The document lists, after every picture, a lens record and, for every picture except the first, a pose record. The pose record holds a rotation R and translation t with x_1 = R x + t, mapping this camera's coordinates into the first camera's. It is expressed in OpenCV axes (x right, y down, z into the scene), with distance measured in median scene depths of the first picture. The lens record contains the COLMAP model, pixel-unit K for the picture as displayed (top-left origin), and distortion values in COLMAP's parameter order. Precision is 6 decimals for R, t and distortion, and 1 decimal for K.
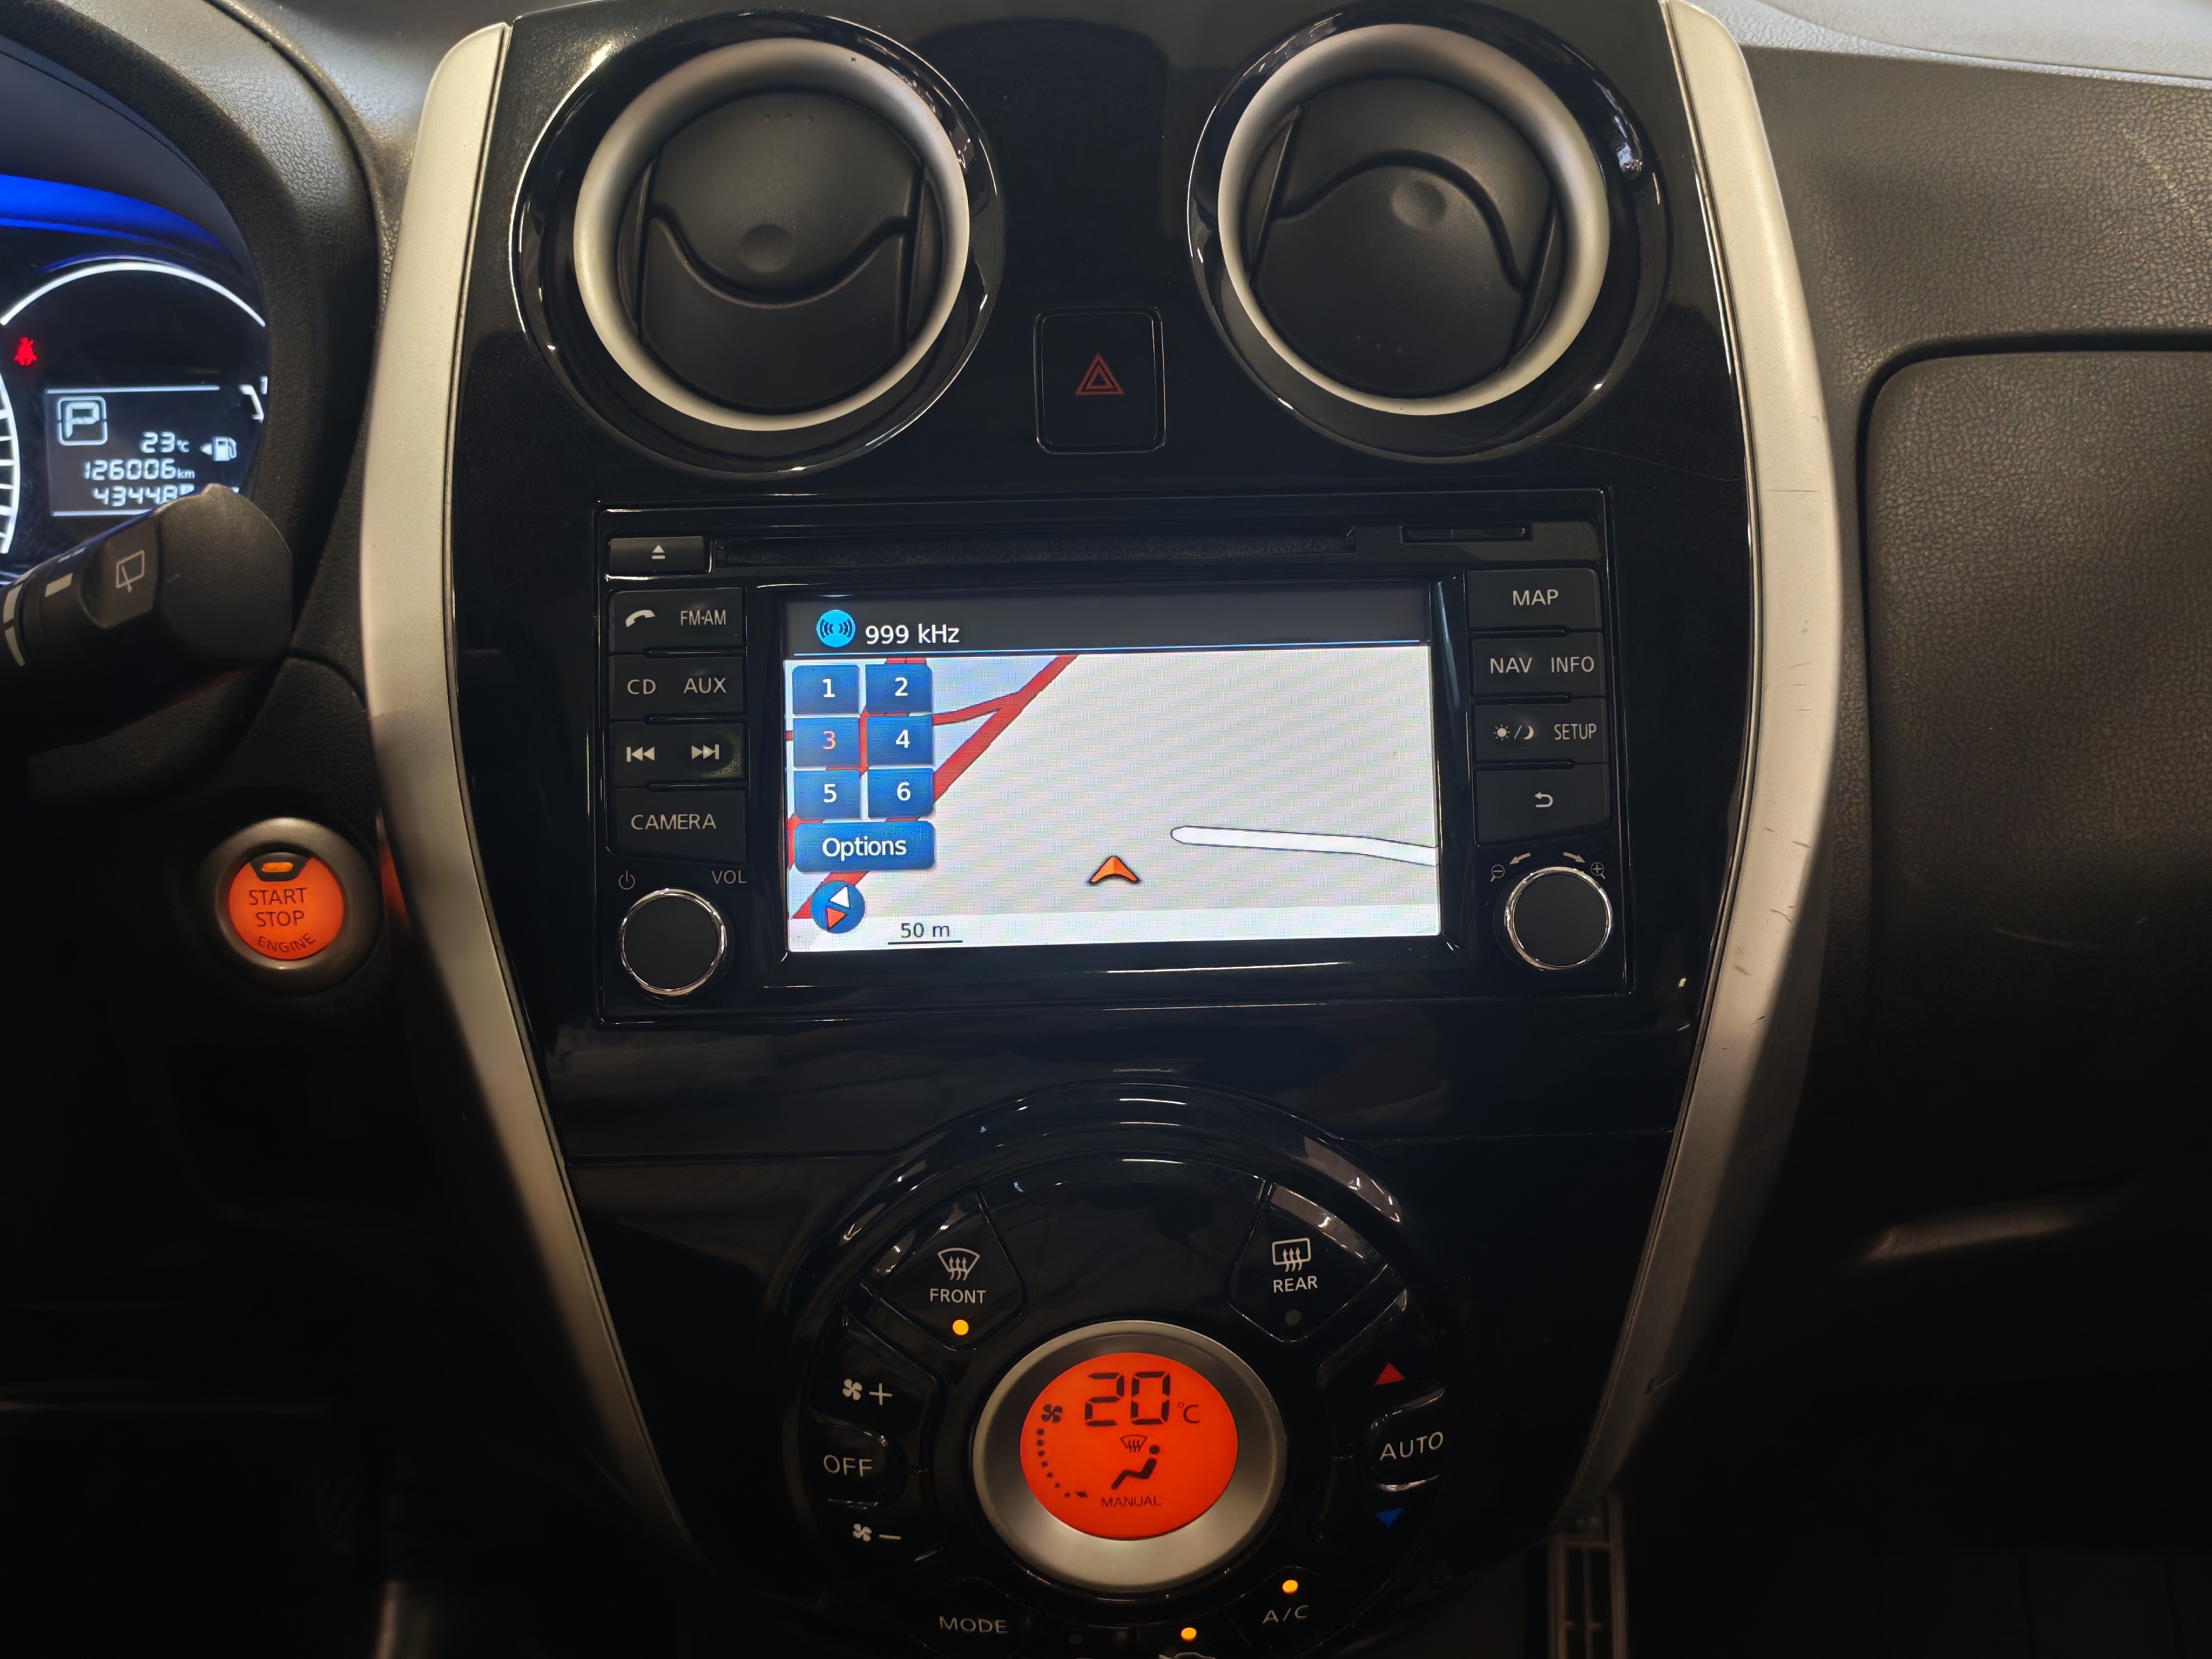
lens RADIAL K [[2005.5, 0, 1073.1], [0, 2005.5, 829.4], [0, 0, 1]] dist [0.035783, -0.020137]
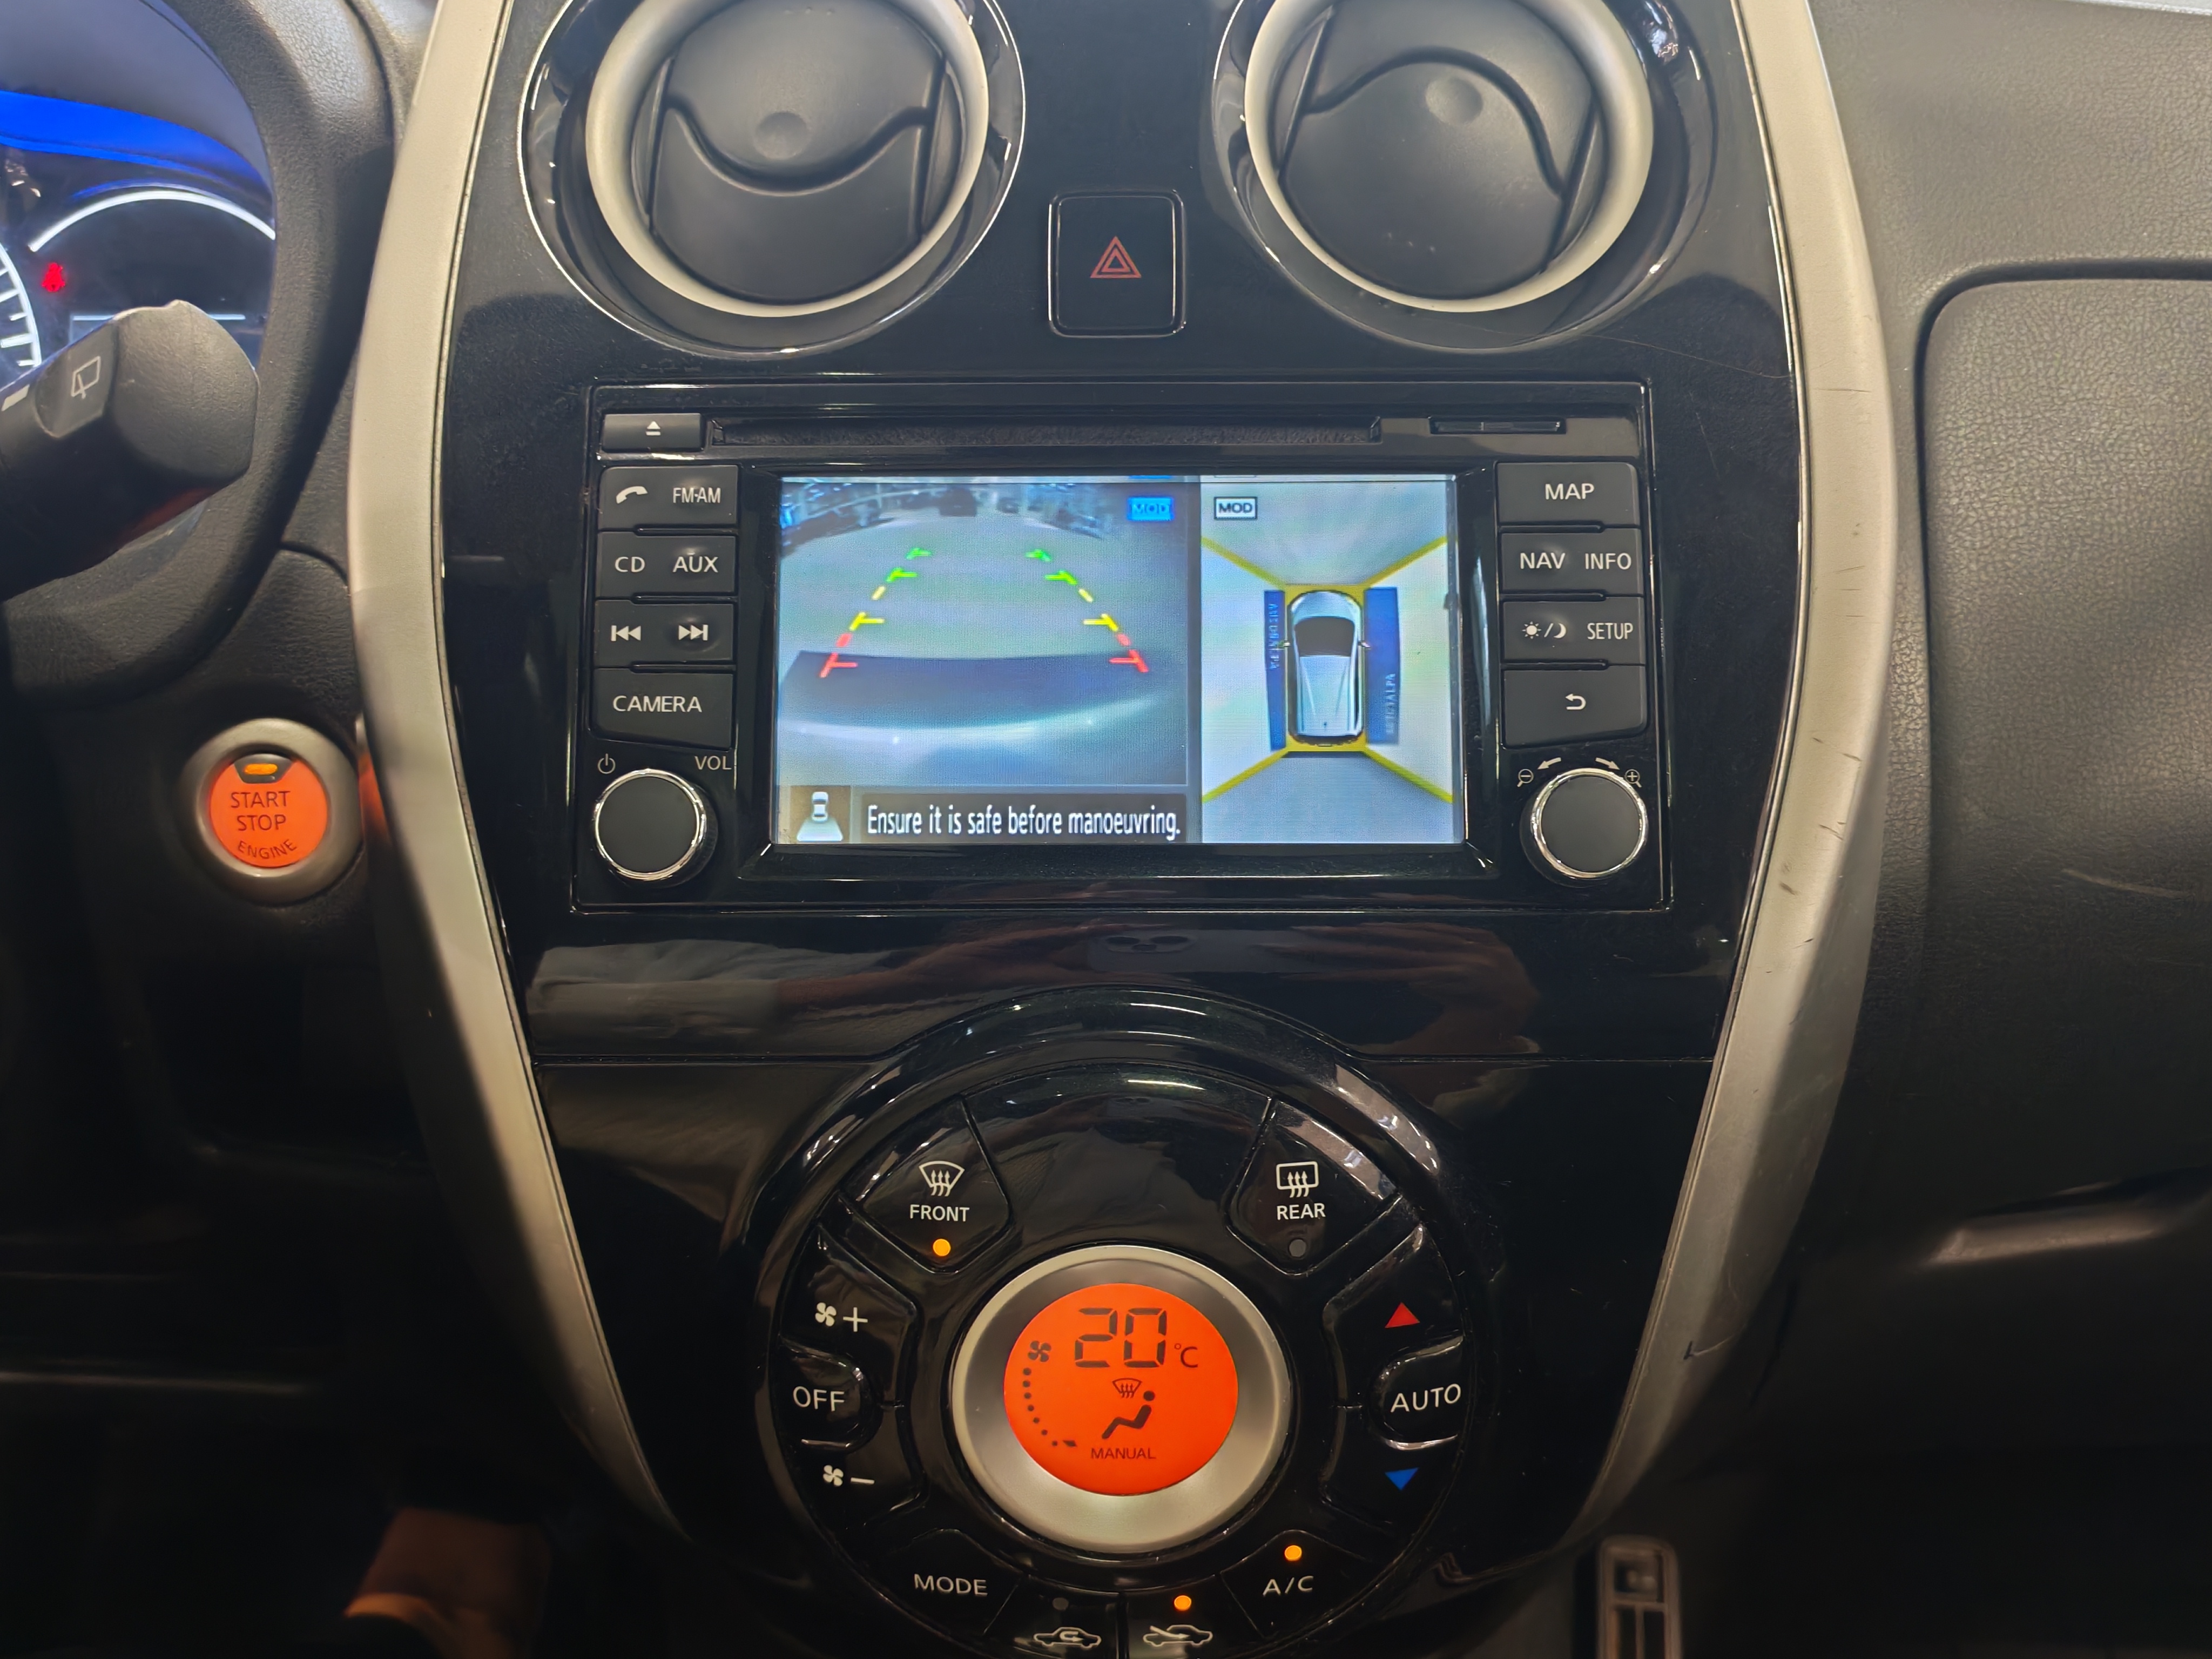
lens RADIAL K [[1966.1, 0, 1114.4], [0, 1966.1, 907.9], [0, 0, 1]] dist [0.026628, -0.022612]
pose [[0.999152, 0.022831, -0.034253, 0.050278], [-0.025043, 0.997532, -0.065596, 0.142583], [0.032671, 0.066398, 0.997258, 0.076188]]
